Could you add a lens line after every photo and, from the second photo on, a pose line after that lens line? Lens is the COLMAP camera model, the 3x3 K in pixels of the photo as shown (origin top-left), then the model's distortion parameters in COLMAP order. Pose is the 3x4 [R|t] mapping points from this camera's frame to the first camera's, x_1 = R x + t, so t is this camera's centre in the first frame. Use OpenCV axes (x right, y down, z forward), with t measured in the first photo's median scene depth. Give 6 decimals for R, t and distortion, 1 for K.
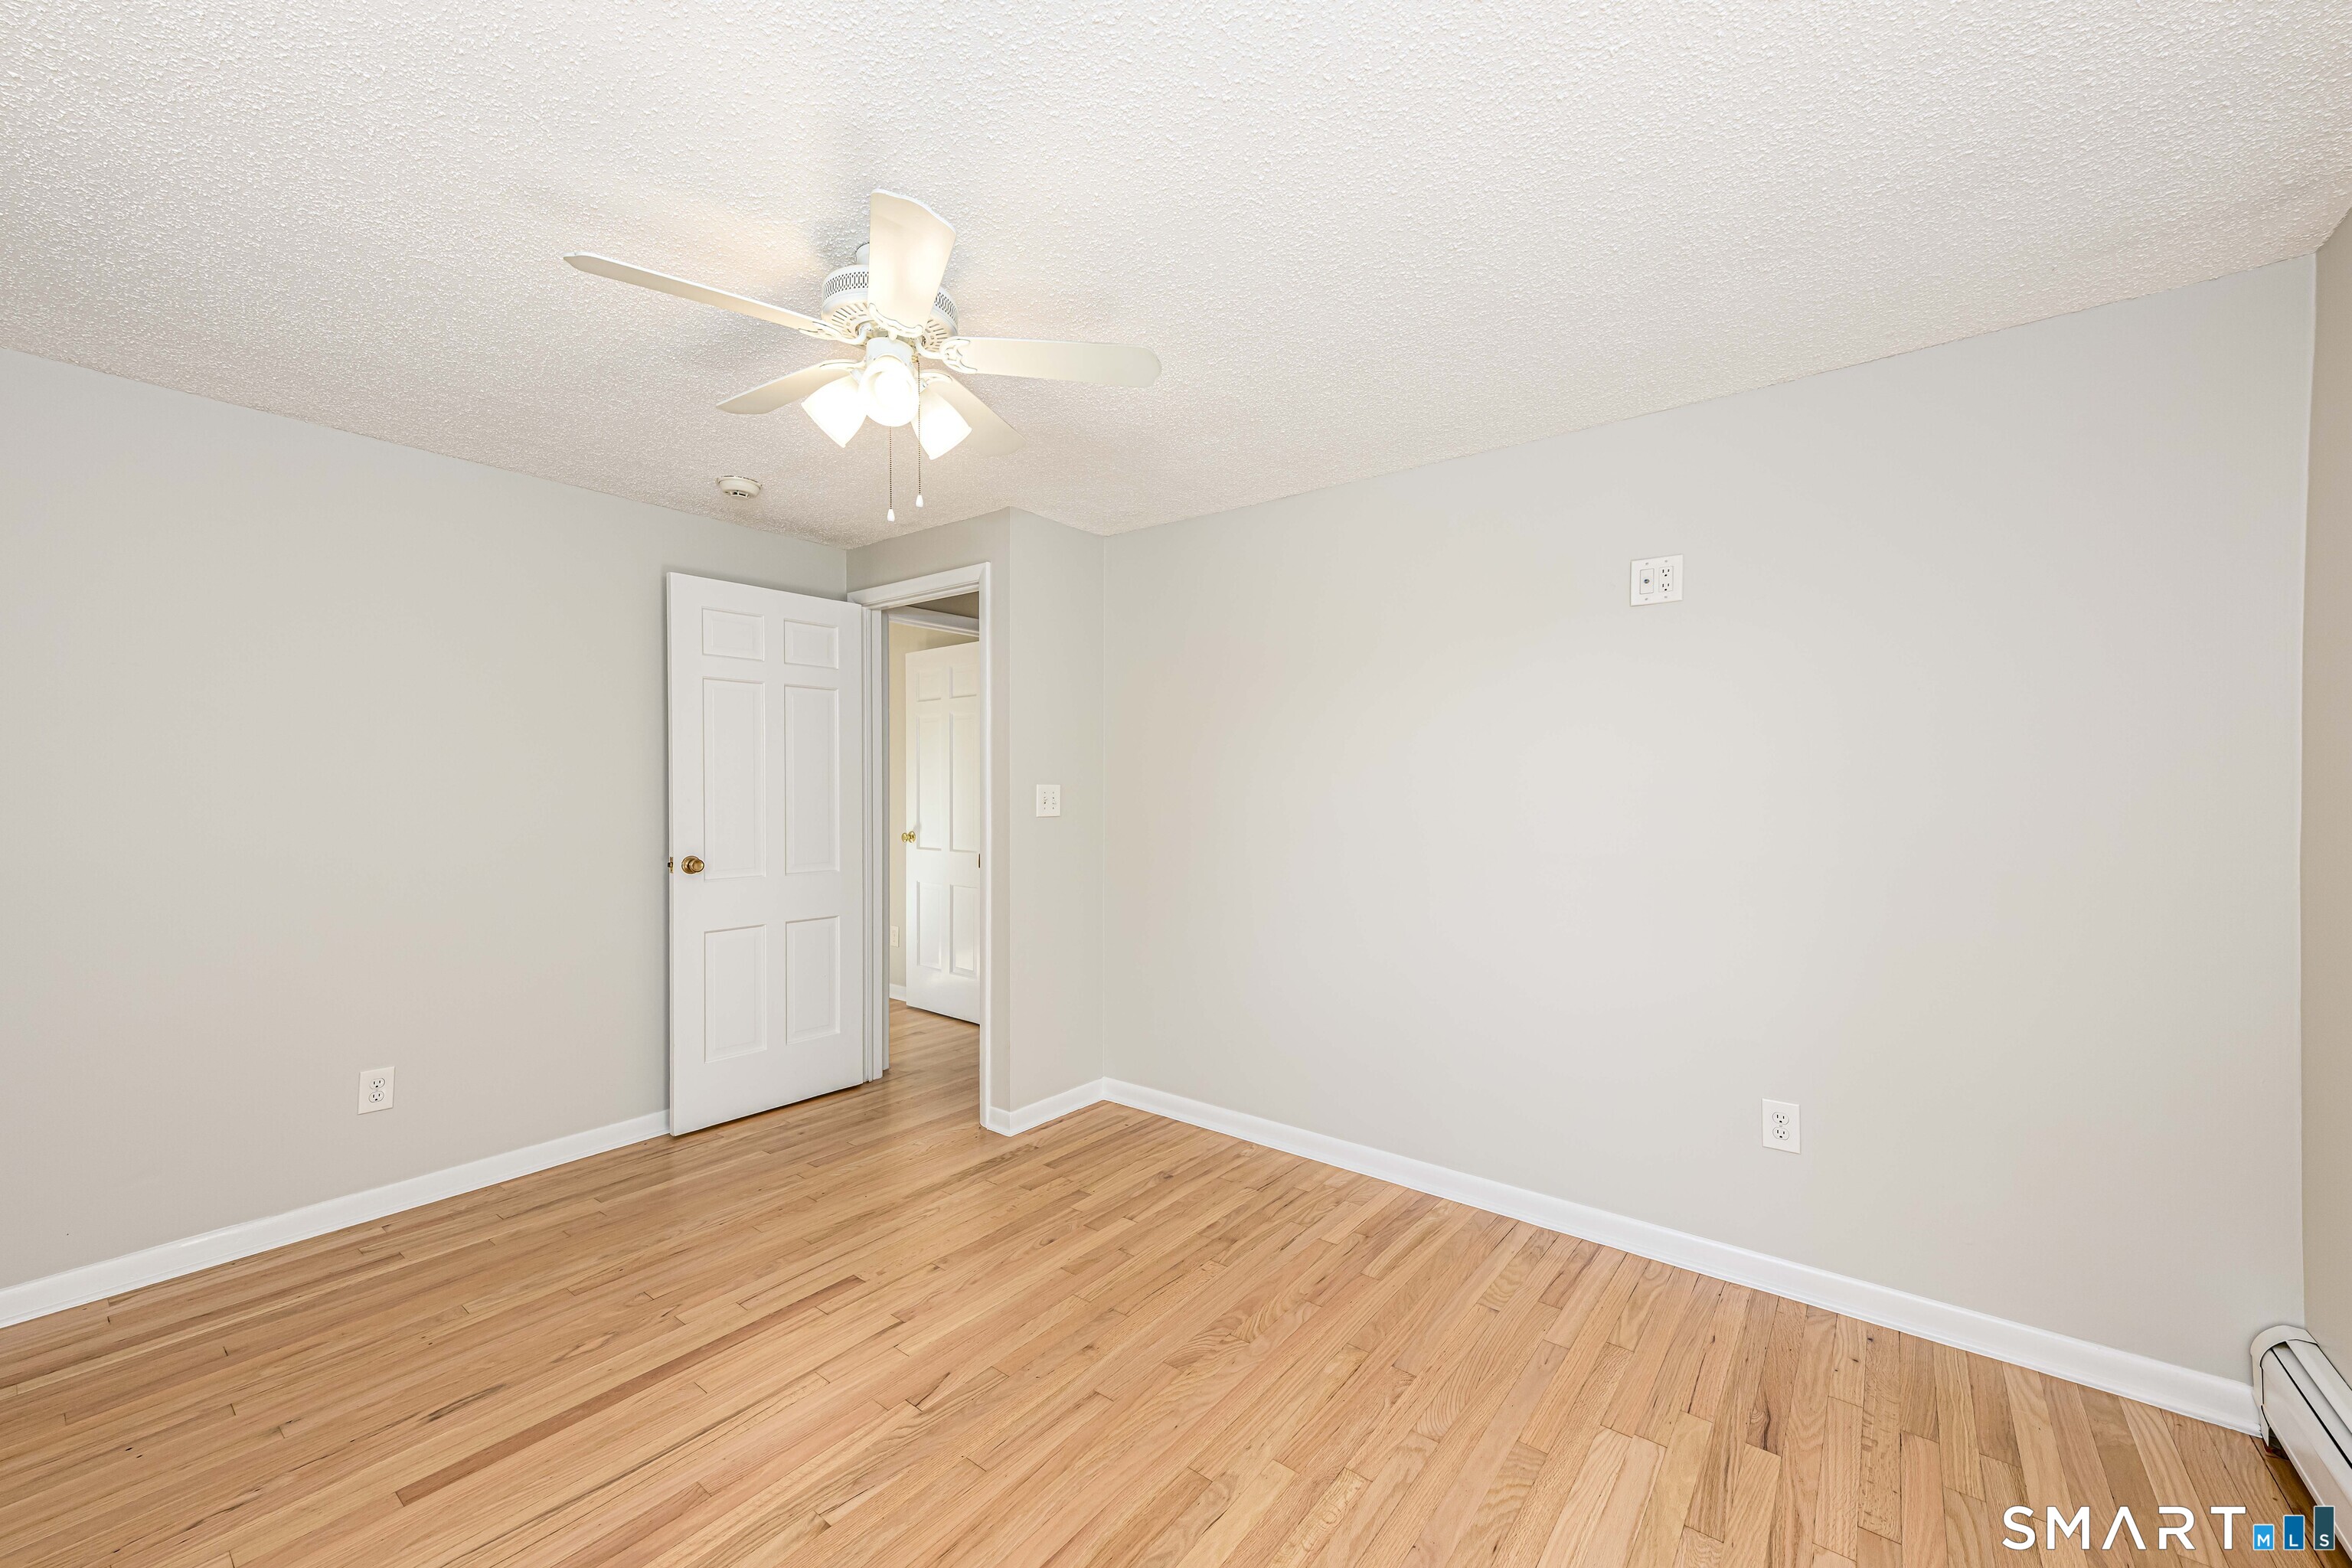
lens RADIAL K [[919.2, 0, 1163.4], [0, 919.2, 797.7], [0, 0, 1]] dist [0.023070, 0.001183]
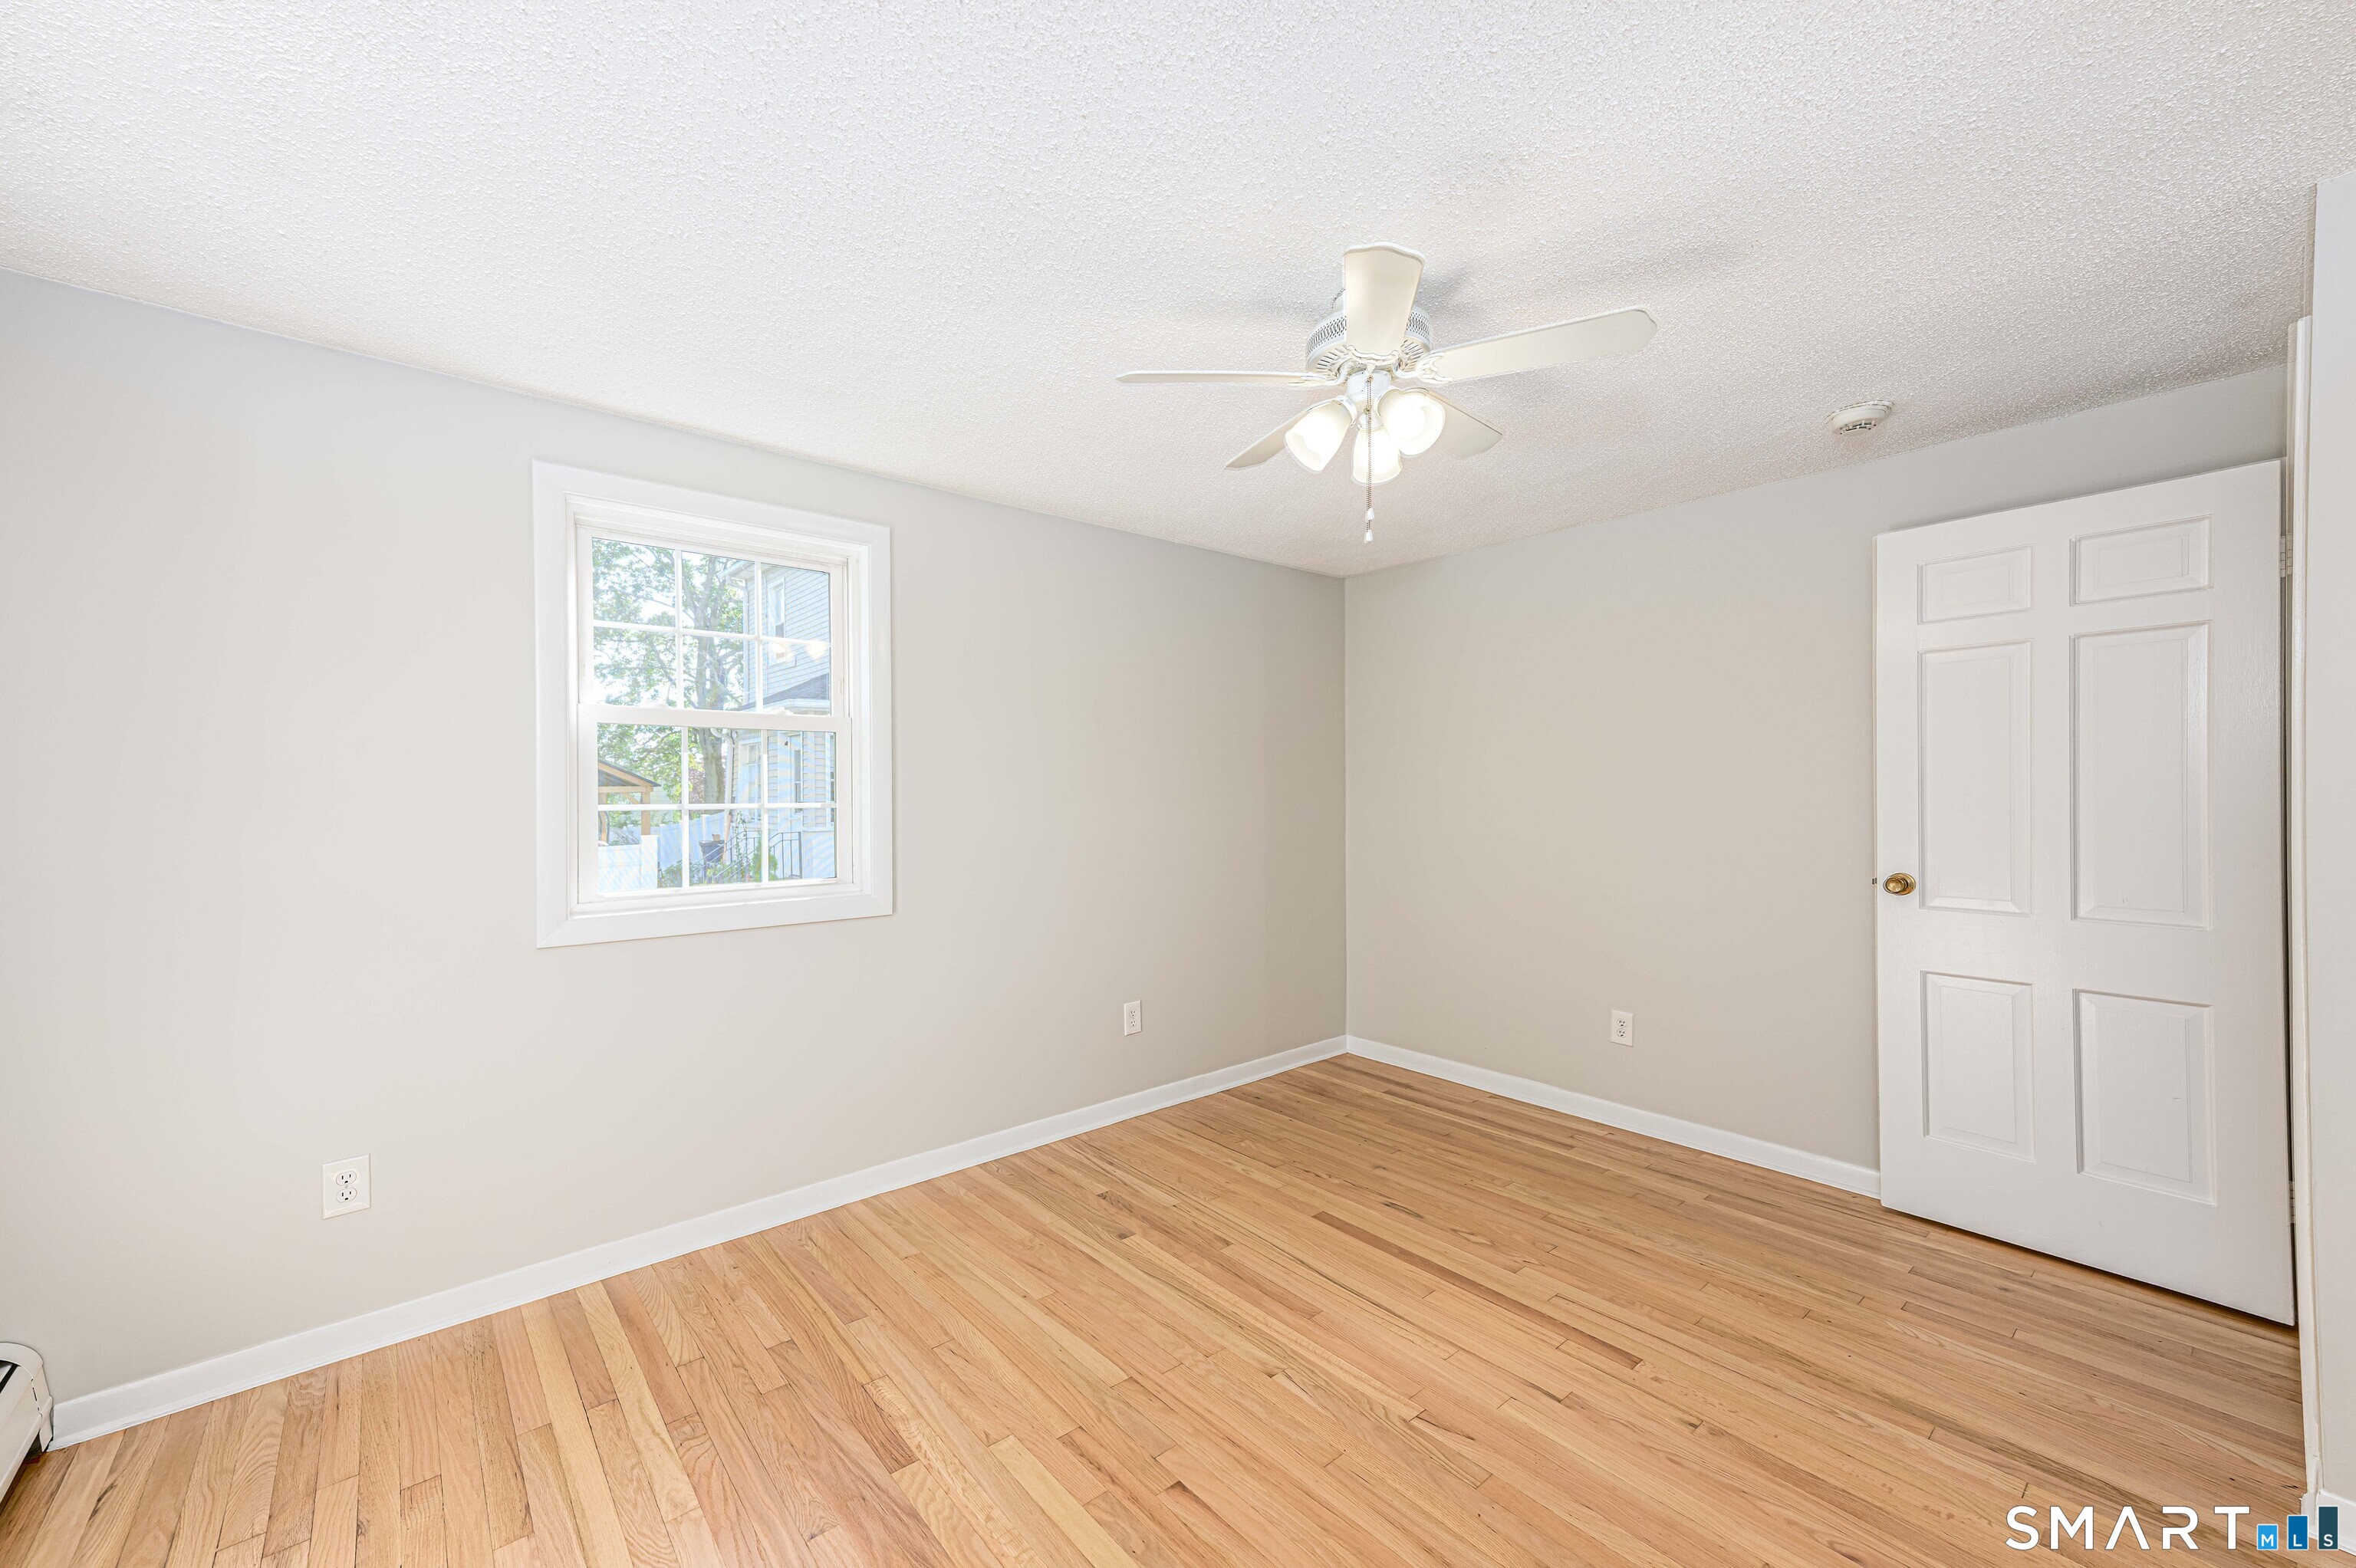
lens RADIAL K [[920.7, 0, 1165.4], [0, 920.7, 797.7], [0, 0, 1]] dist [0.023070, 0.001183]
pose [[-0.202853, 0.005955, -0.979191, 0.652808], [-0.007290, 0.999945, 0.007592, -0.008385], [0.979182, 0.008678, -0.202798, 0.807947]]
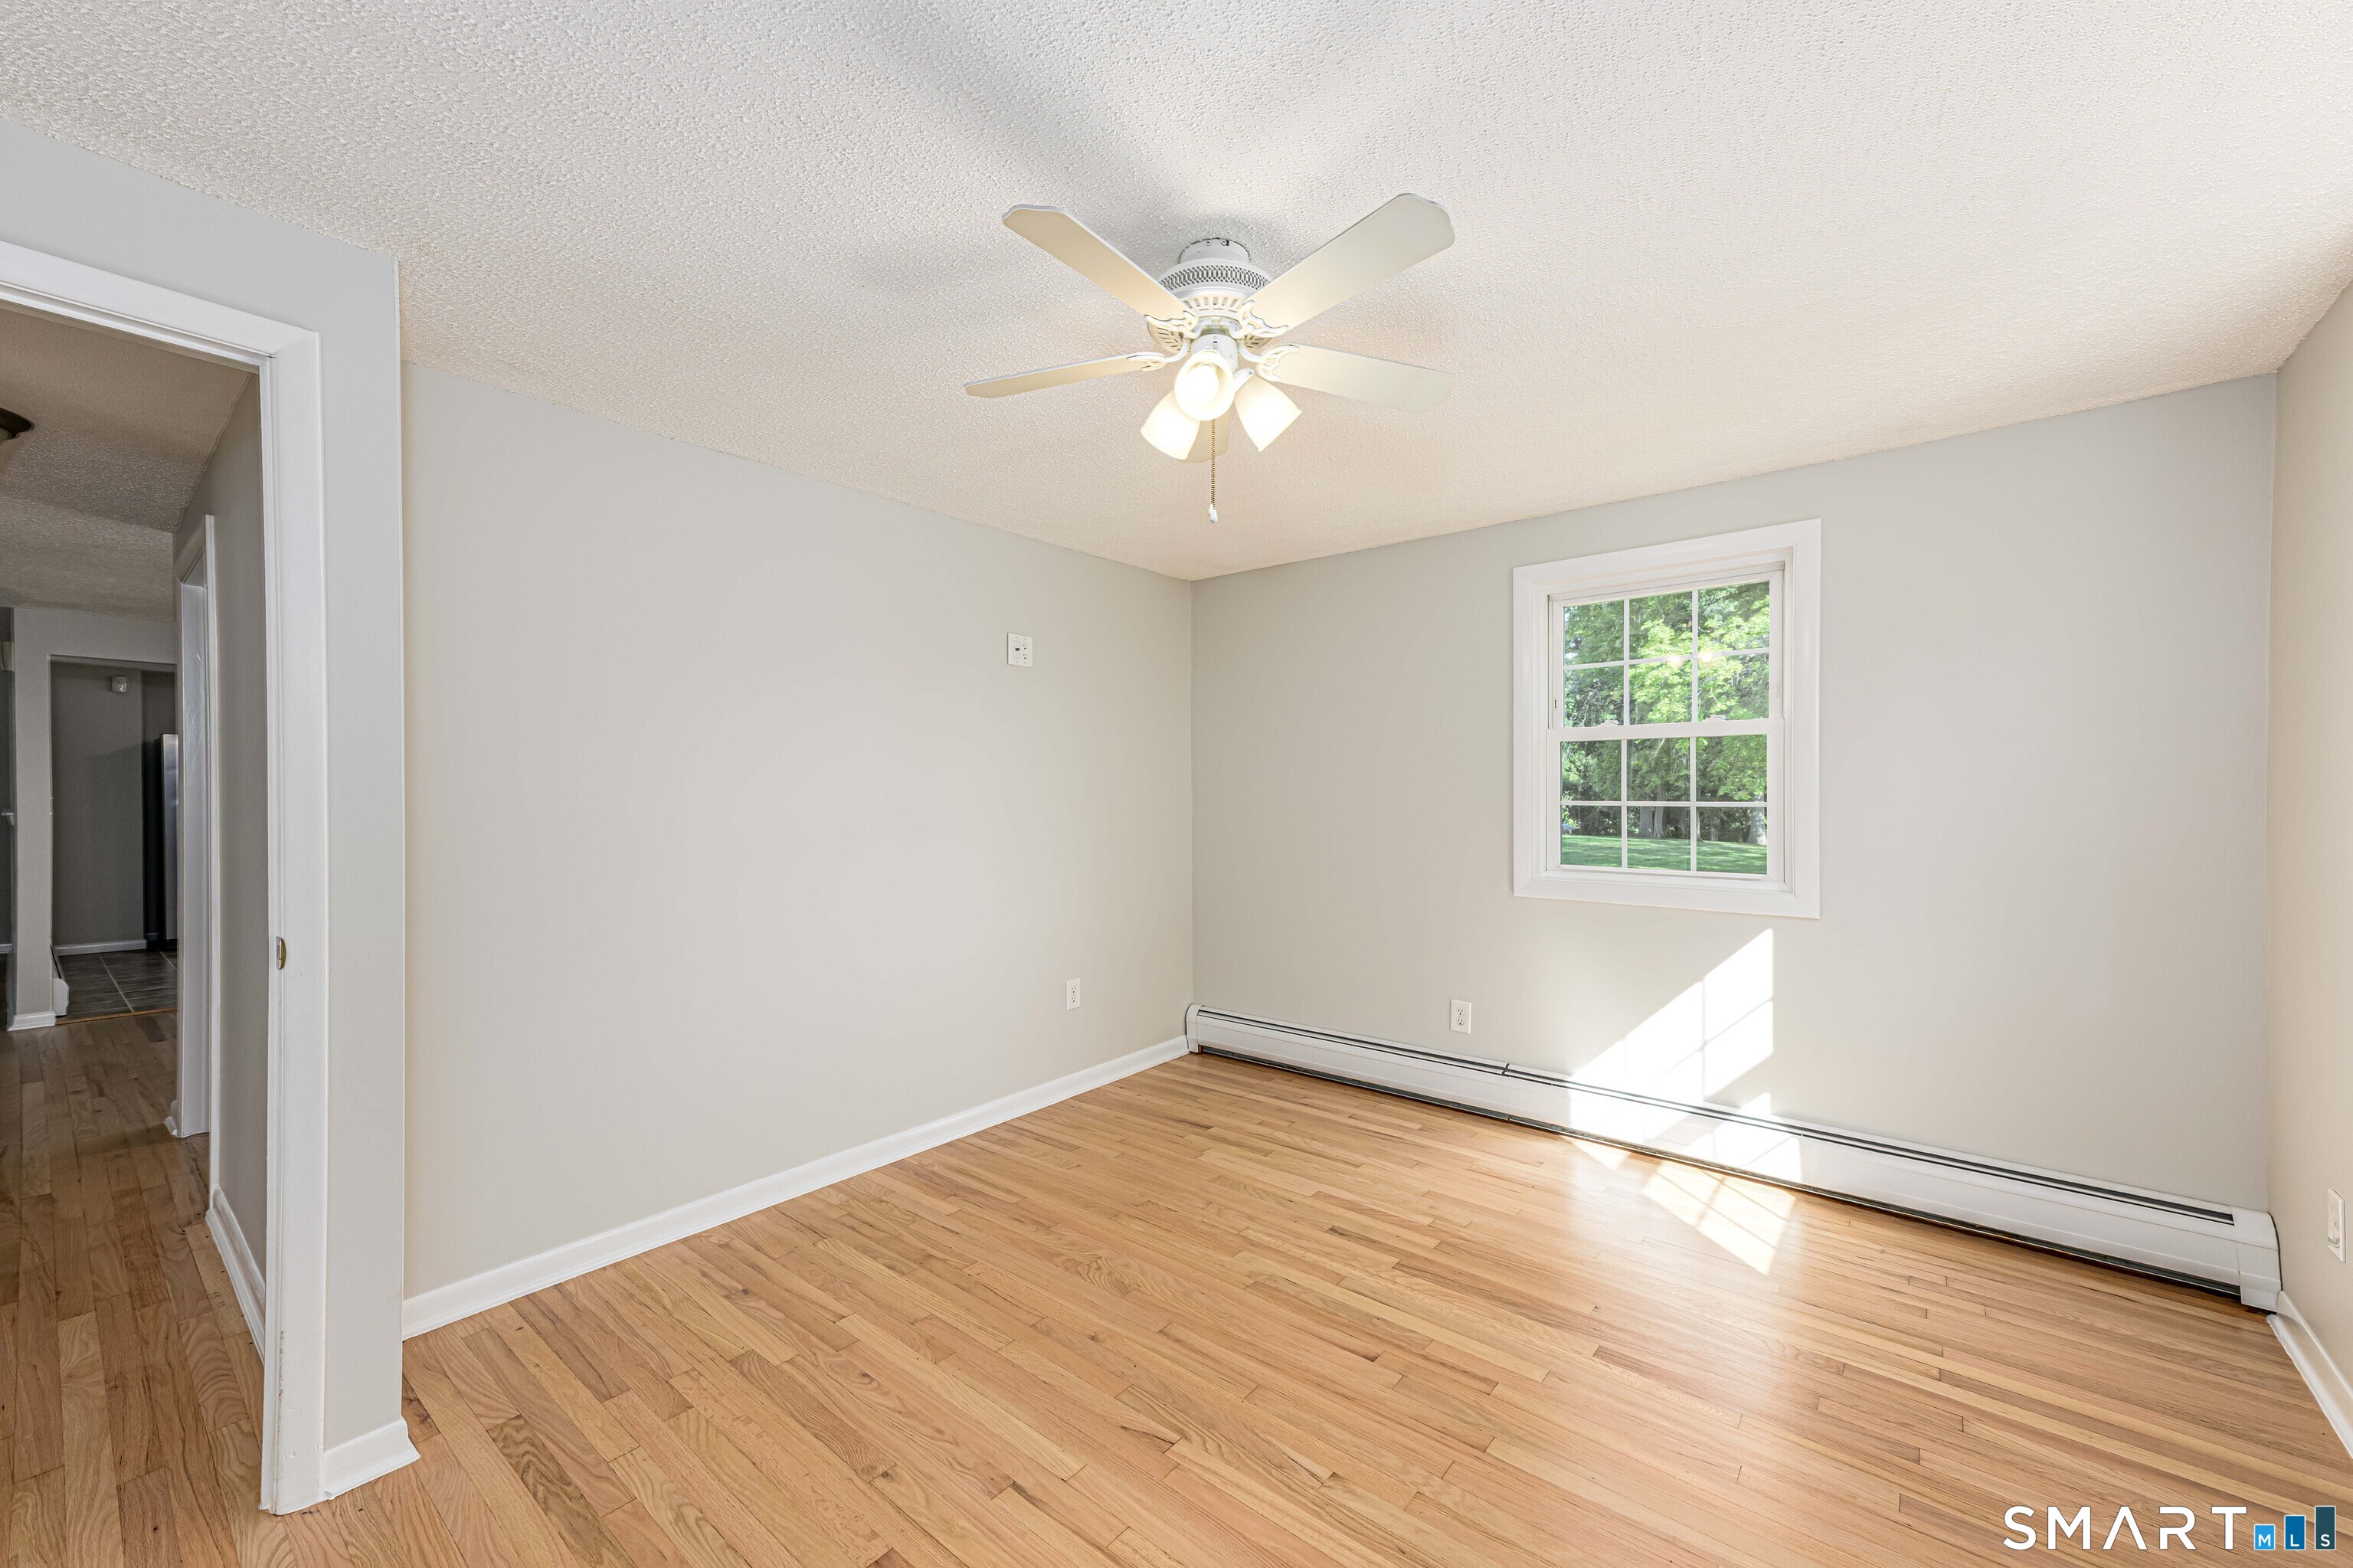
lens RADIAL K [[919.6, 0, 1163.9], [0, 919.6, 797.7], [0, 0, 1]] dist [0.023070, 0.001183]
pose [[0.029560, -0.010426, 0.999509, -1.048438], [0.014720, 0.999842, 0.009994, -0.014534], [-0.999455, 0.014418, 0.029709, 0.841527]]
